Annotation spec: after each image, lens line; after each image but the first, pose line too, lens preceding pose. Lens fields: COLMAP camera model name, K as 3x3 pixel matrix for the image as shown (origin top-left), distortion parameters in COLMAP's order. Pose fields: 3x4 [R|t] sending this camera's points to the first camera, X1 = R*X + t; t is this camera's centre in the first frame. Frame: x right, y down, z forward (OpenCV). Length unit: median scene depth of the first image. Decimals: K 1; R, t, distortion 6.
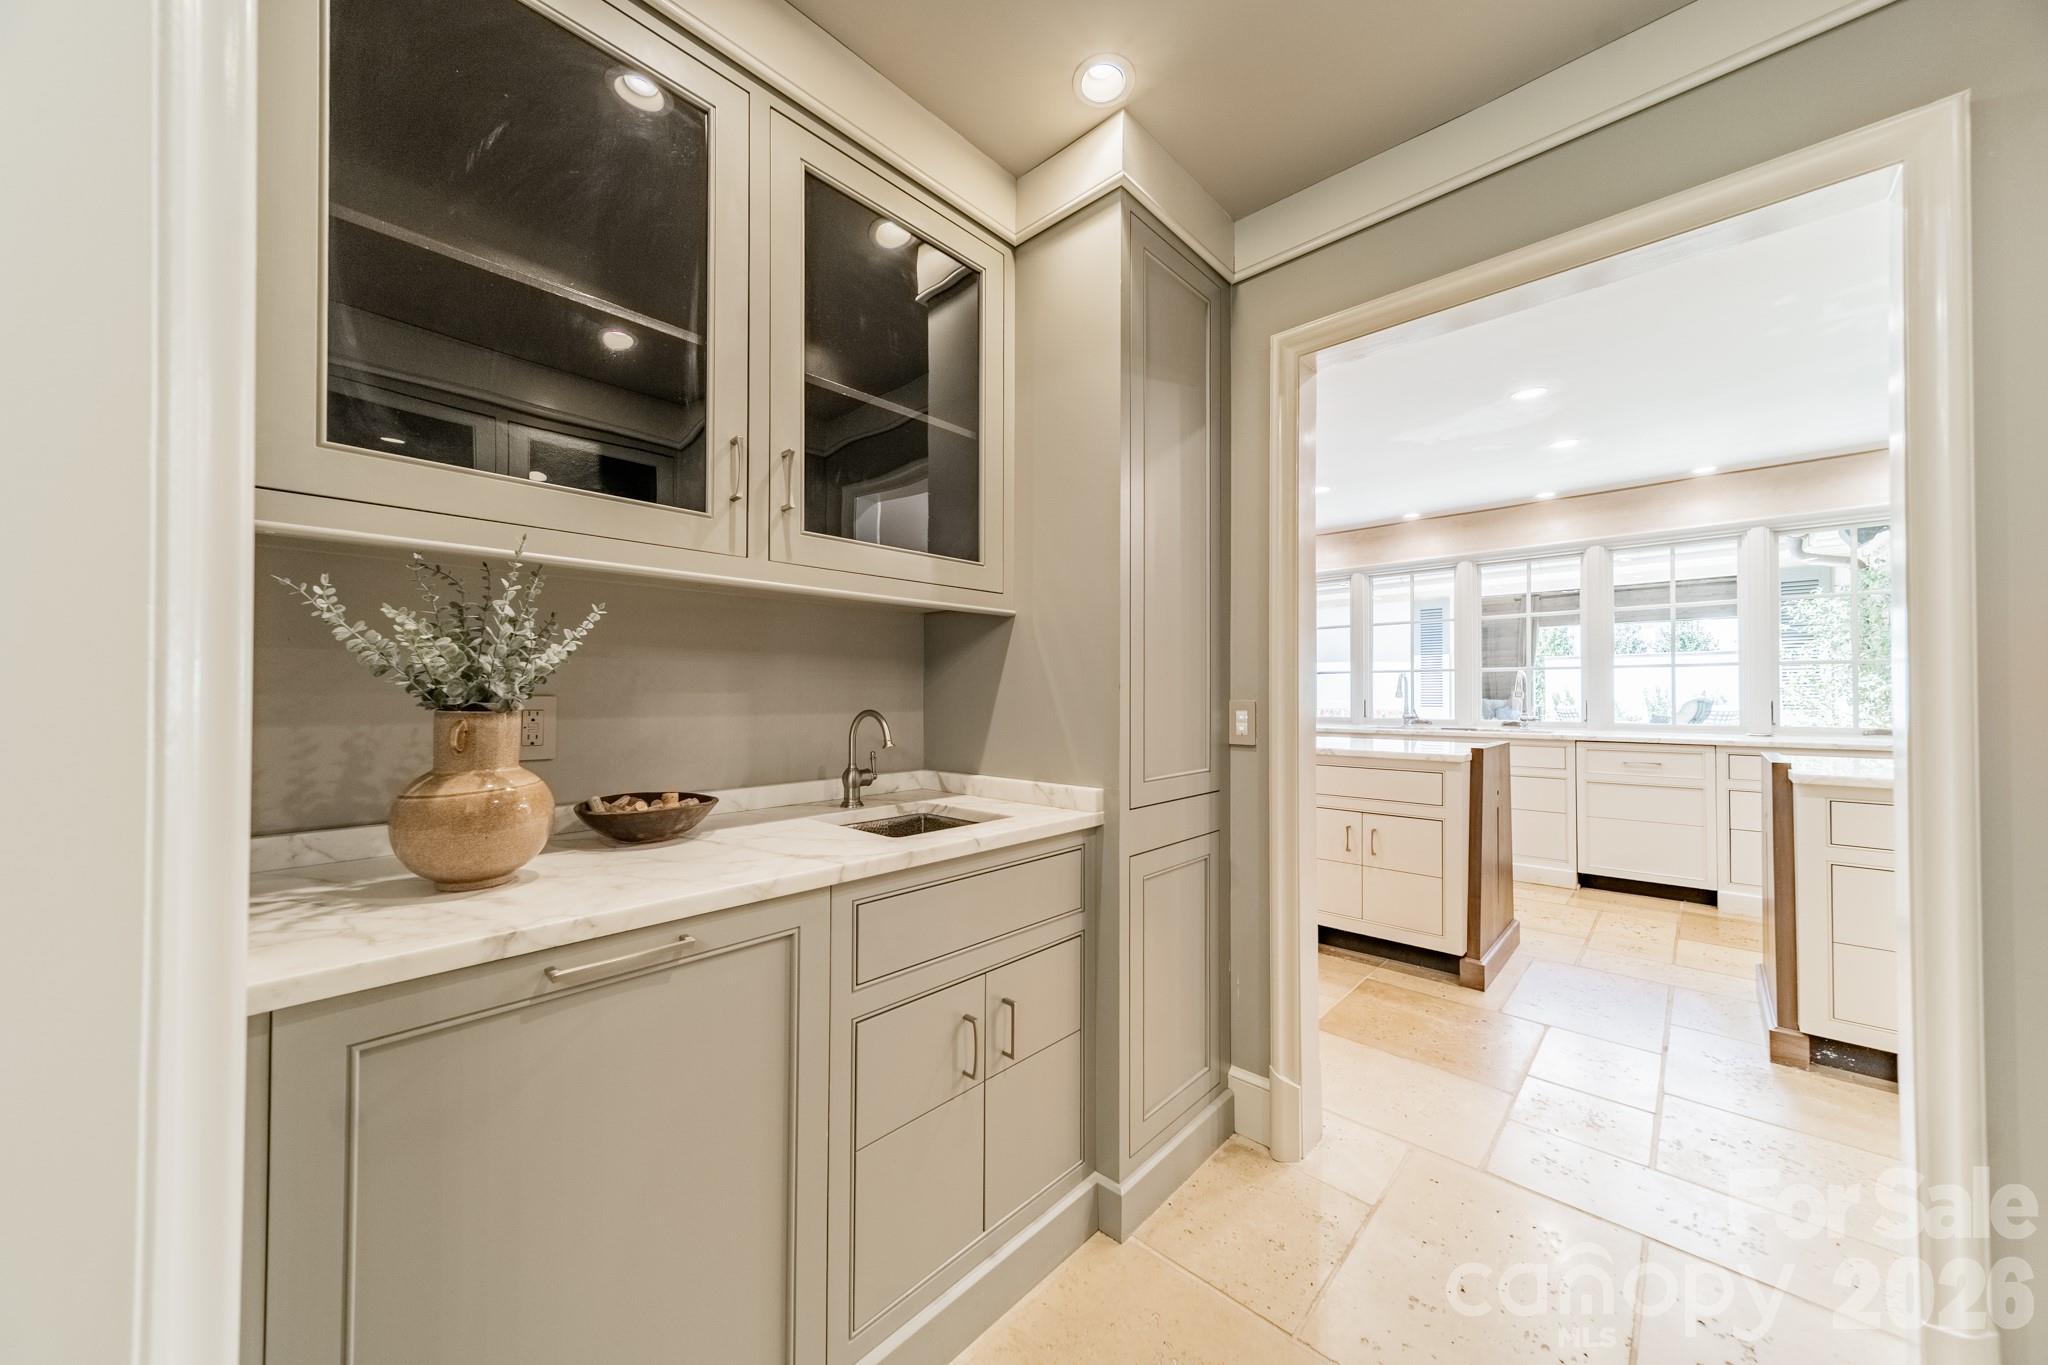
lens RADIAL K [[717.9, 0, 1021.5], [0, 717.9, 675.1], [0, 0, 1]] dist [0.003970, 0.000108]
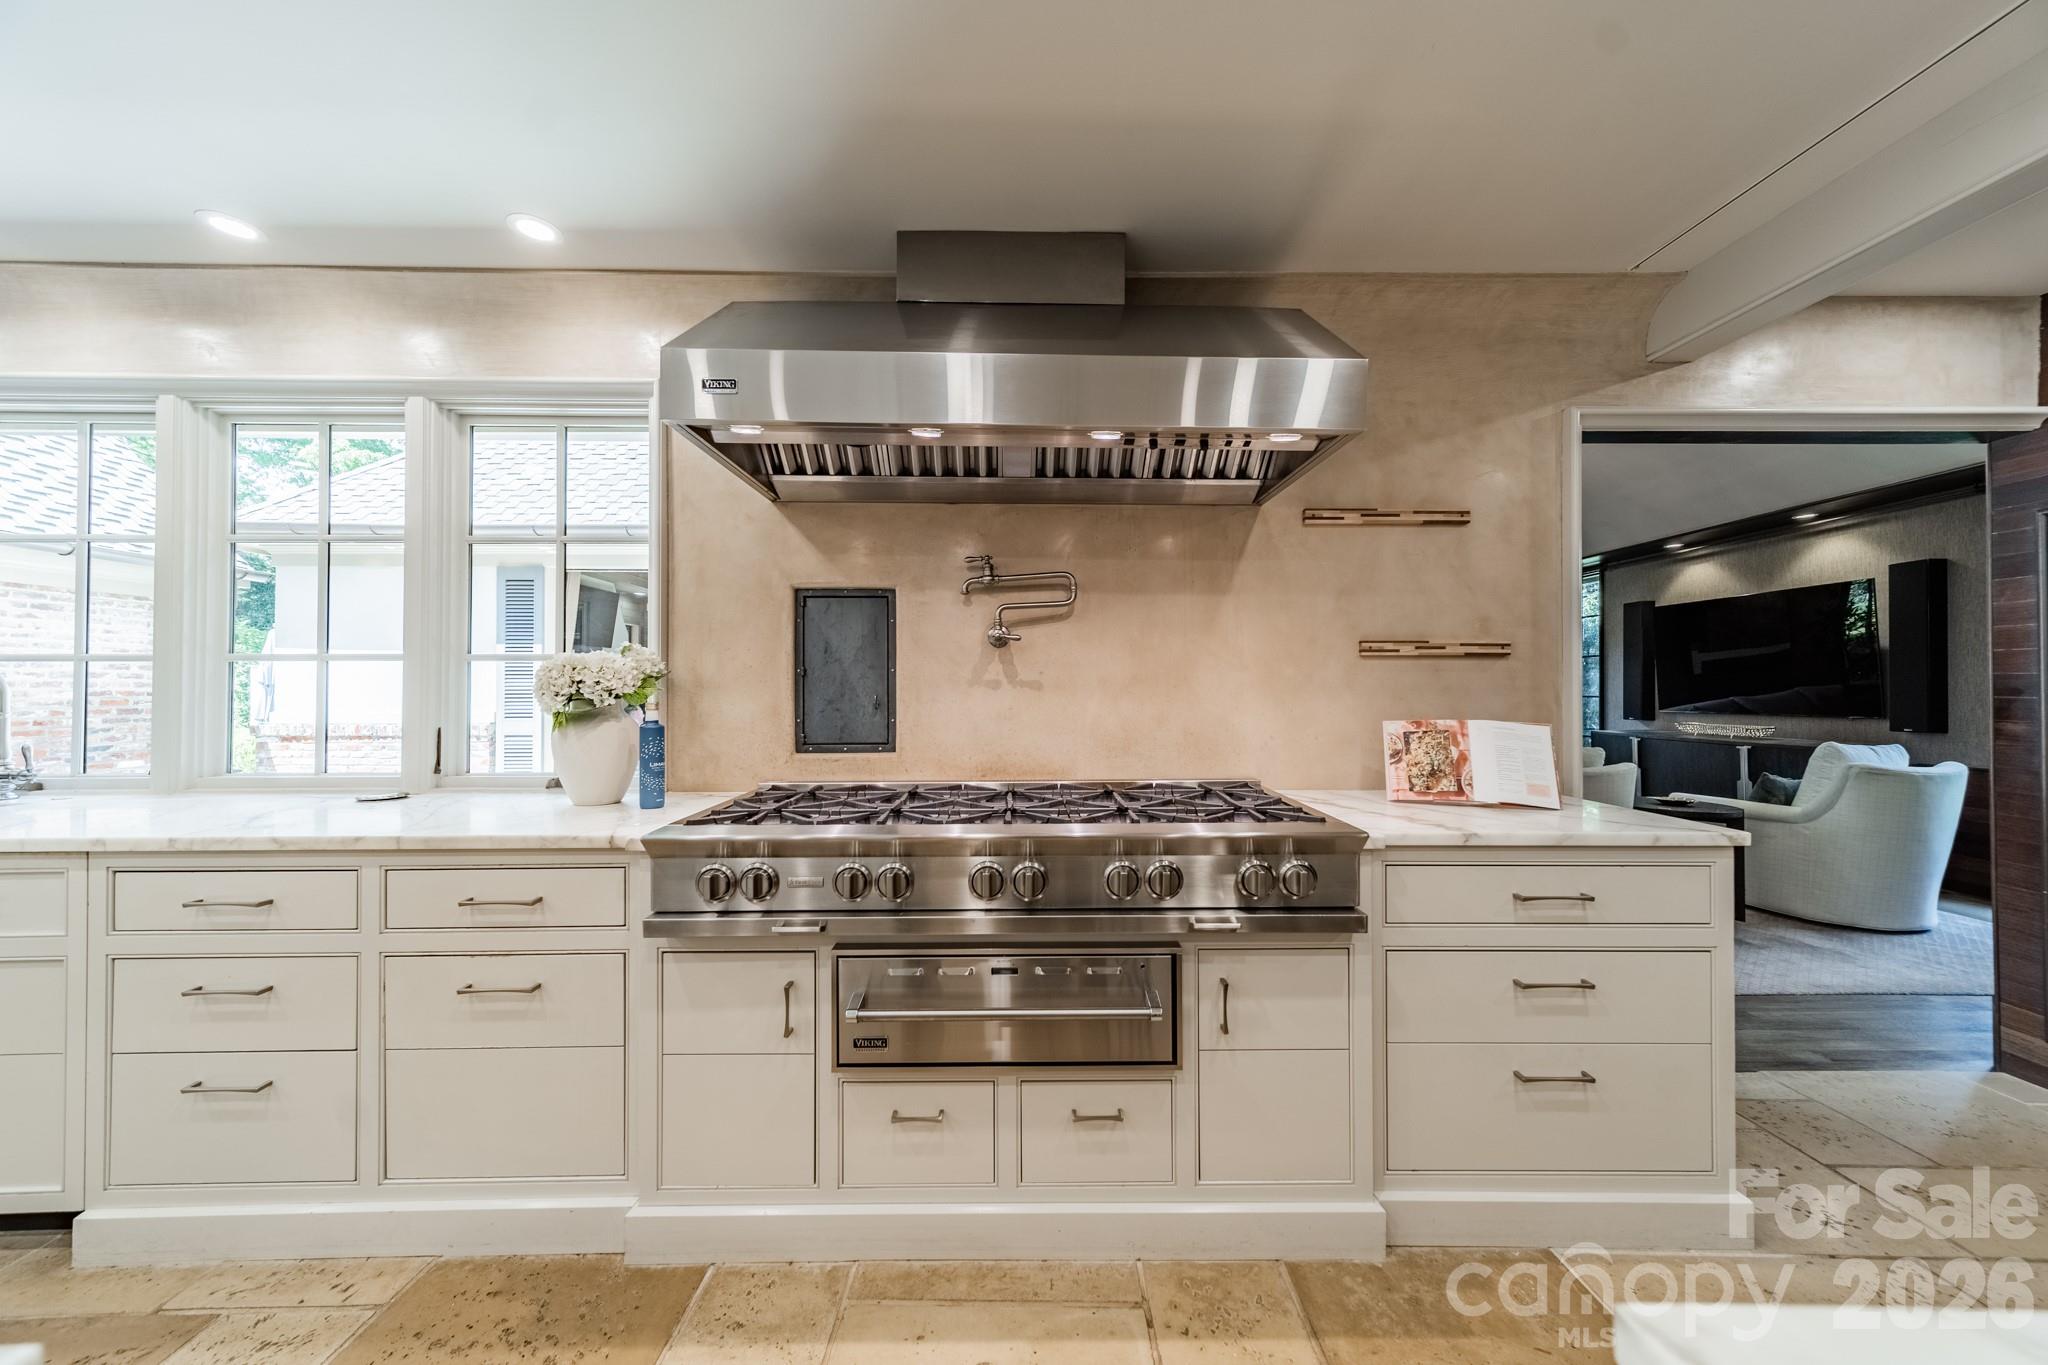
lens RADIAL K [[719.0, 0, 1034.1], [0, 719.0, 687.3], [0, 0, 1]] dist [0.010440, -0.000403]
pose [[0.720446, -0.002956, 0.693505, 0.762105], [-0.009819, 0.999847, 0.014462, -0.003922], [-0.693442, -0.017229, 0.720307, 0.240491]]
